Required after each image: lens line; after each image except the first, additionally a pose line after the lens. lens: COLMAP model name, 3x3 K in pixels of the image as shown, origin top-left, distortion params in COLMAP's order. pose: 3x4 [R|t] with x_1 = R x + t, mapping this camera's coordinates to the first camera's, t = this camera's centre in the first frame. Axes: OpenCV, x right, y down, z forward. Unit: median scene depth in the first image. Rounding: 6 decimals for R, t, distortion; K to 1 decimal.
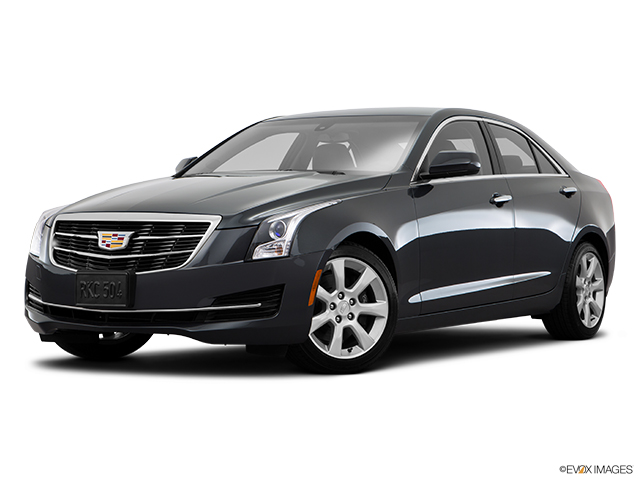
lens RADIAL K [[1268.4, 0, 320.0], [0, 1268.4, 240.0], [0, 0, 1]] dist [0.114695, 0.168078]
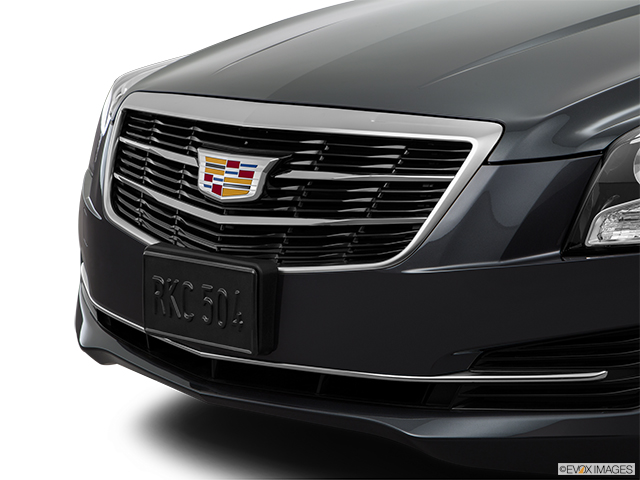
lens RADIAL K [[1461.5, 0, 320.0], [0, 1461.5, 240.0], [0, 0, 1]] dist [0.096589, 0.191152]
pose [[0.974667, 0.032513, -0.221287, -0.032675], [0.002058, 0.988032, 0.154234, -0.049321], [0.223653, -0.150782, 0.962935, 0.551418]]
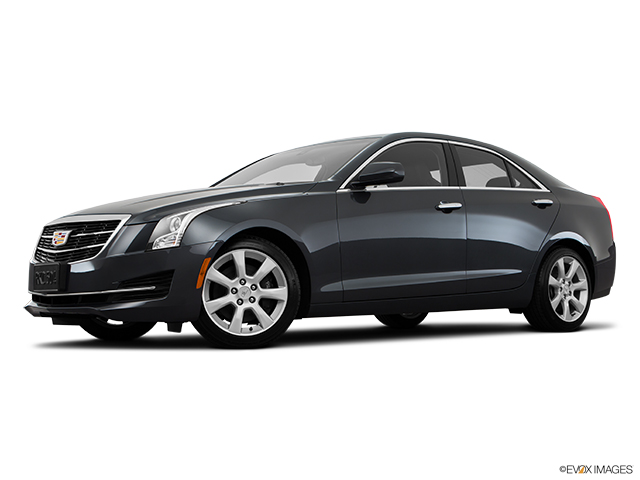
lens RADIAL K [[897.3, 0, 320.0], [0, 897.3, 240.0], [0, 0, 1]] dist [0.011013, 0.022832]
pose [[0.961500, -0.026353, -0.273538, 0.310988], [0.012469, 0.998550, -0.052375, 0.049586], [0.274521, 0.046948, 0.960434, 0.228243]]
